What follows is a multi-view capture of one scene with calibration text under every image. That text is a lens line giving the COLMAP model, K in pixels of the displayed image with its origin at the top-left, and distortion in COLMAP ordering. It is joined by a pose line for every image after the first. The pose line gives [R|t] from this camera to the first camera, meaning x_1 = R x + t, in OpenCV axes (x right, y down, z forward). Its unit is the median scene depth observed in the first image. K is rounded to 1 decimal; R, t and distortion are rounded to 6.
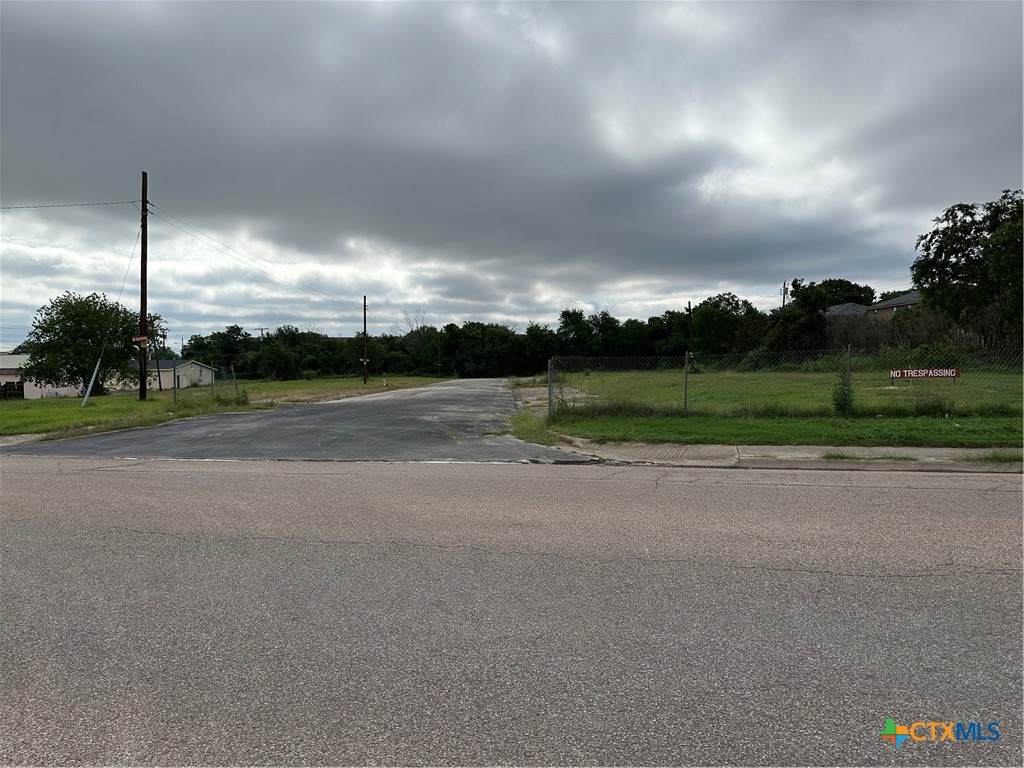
lens RADIAL K [[704.3, 0, 518.3], [0, 704.3, 385.4], [0, 0, 1]] dist [0.119637, -0.176422]
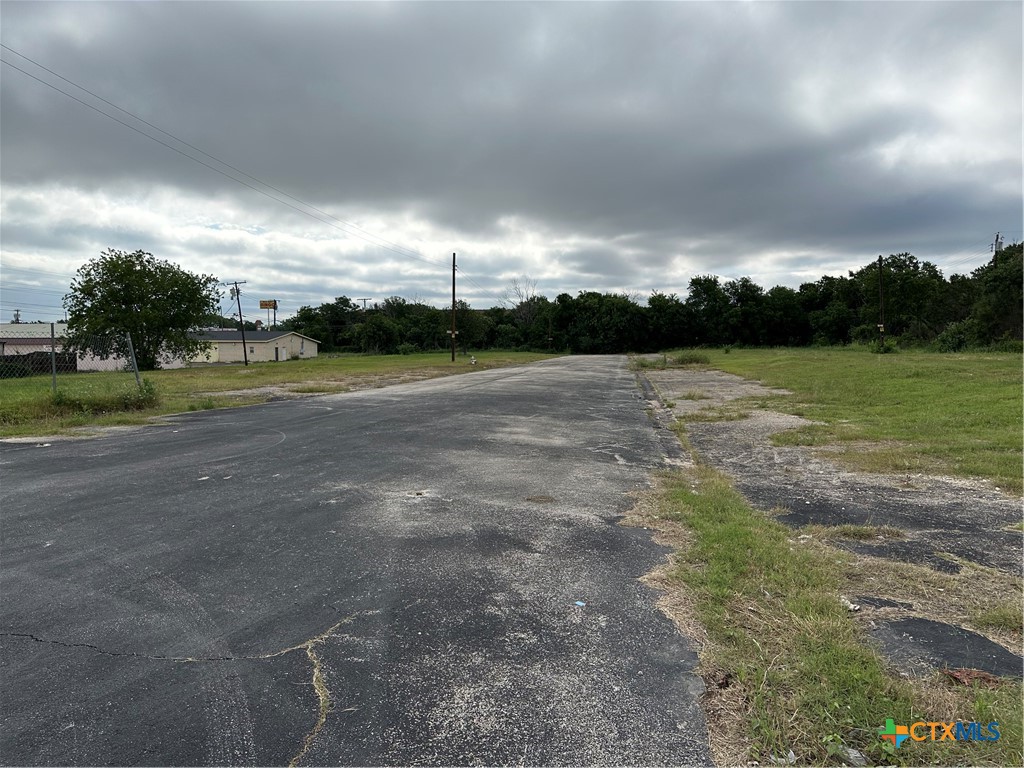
lens RADIAL K [[707.4, 0, 512.1], [0, 707.4, 398.2], [0, 0, 1]] dist [0.057976, -0.083129]
pose [[0.984996, 0.023645, -0.170949, -0.006392], [-0.014504, 0.998407, 0.054525, -0.004563], [0.171966, -0.051228, 0.983770, 0.190306]]
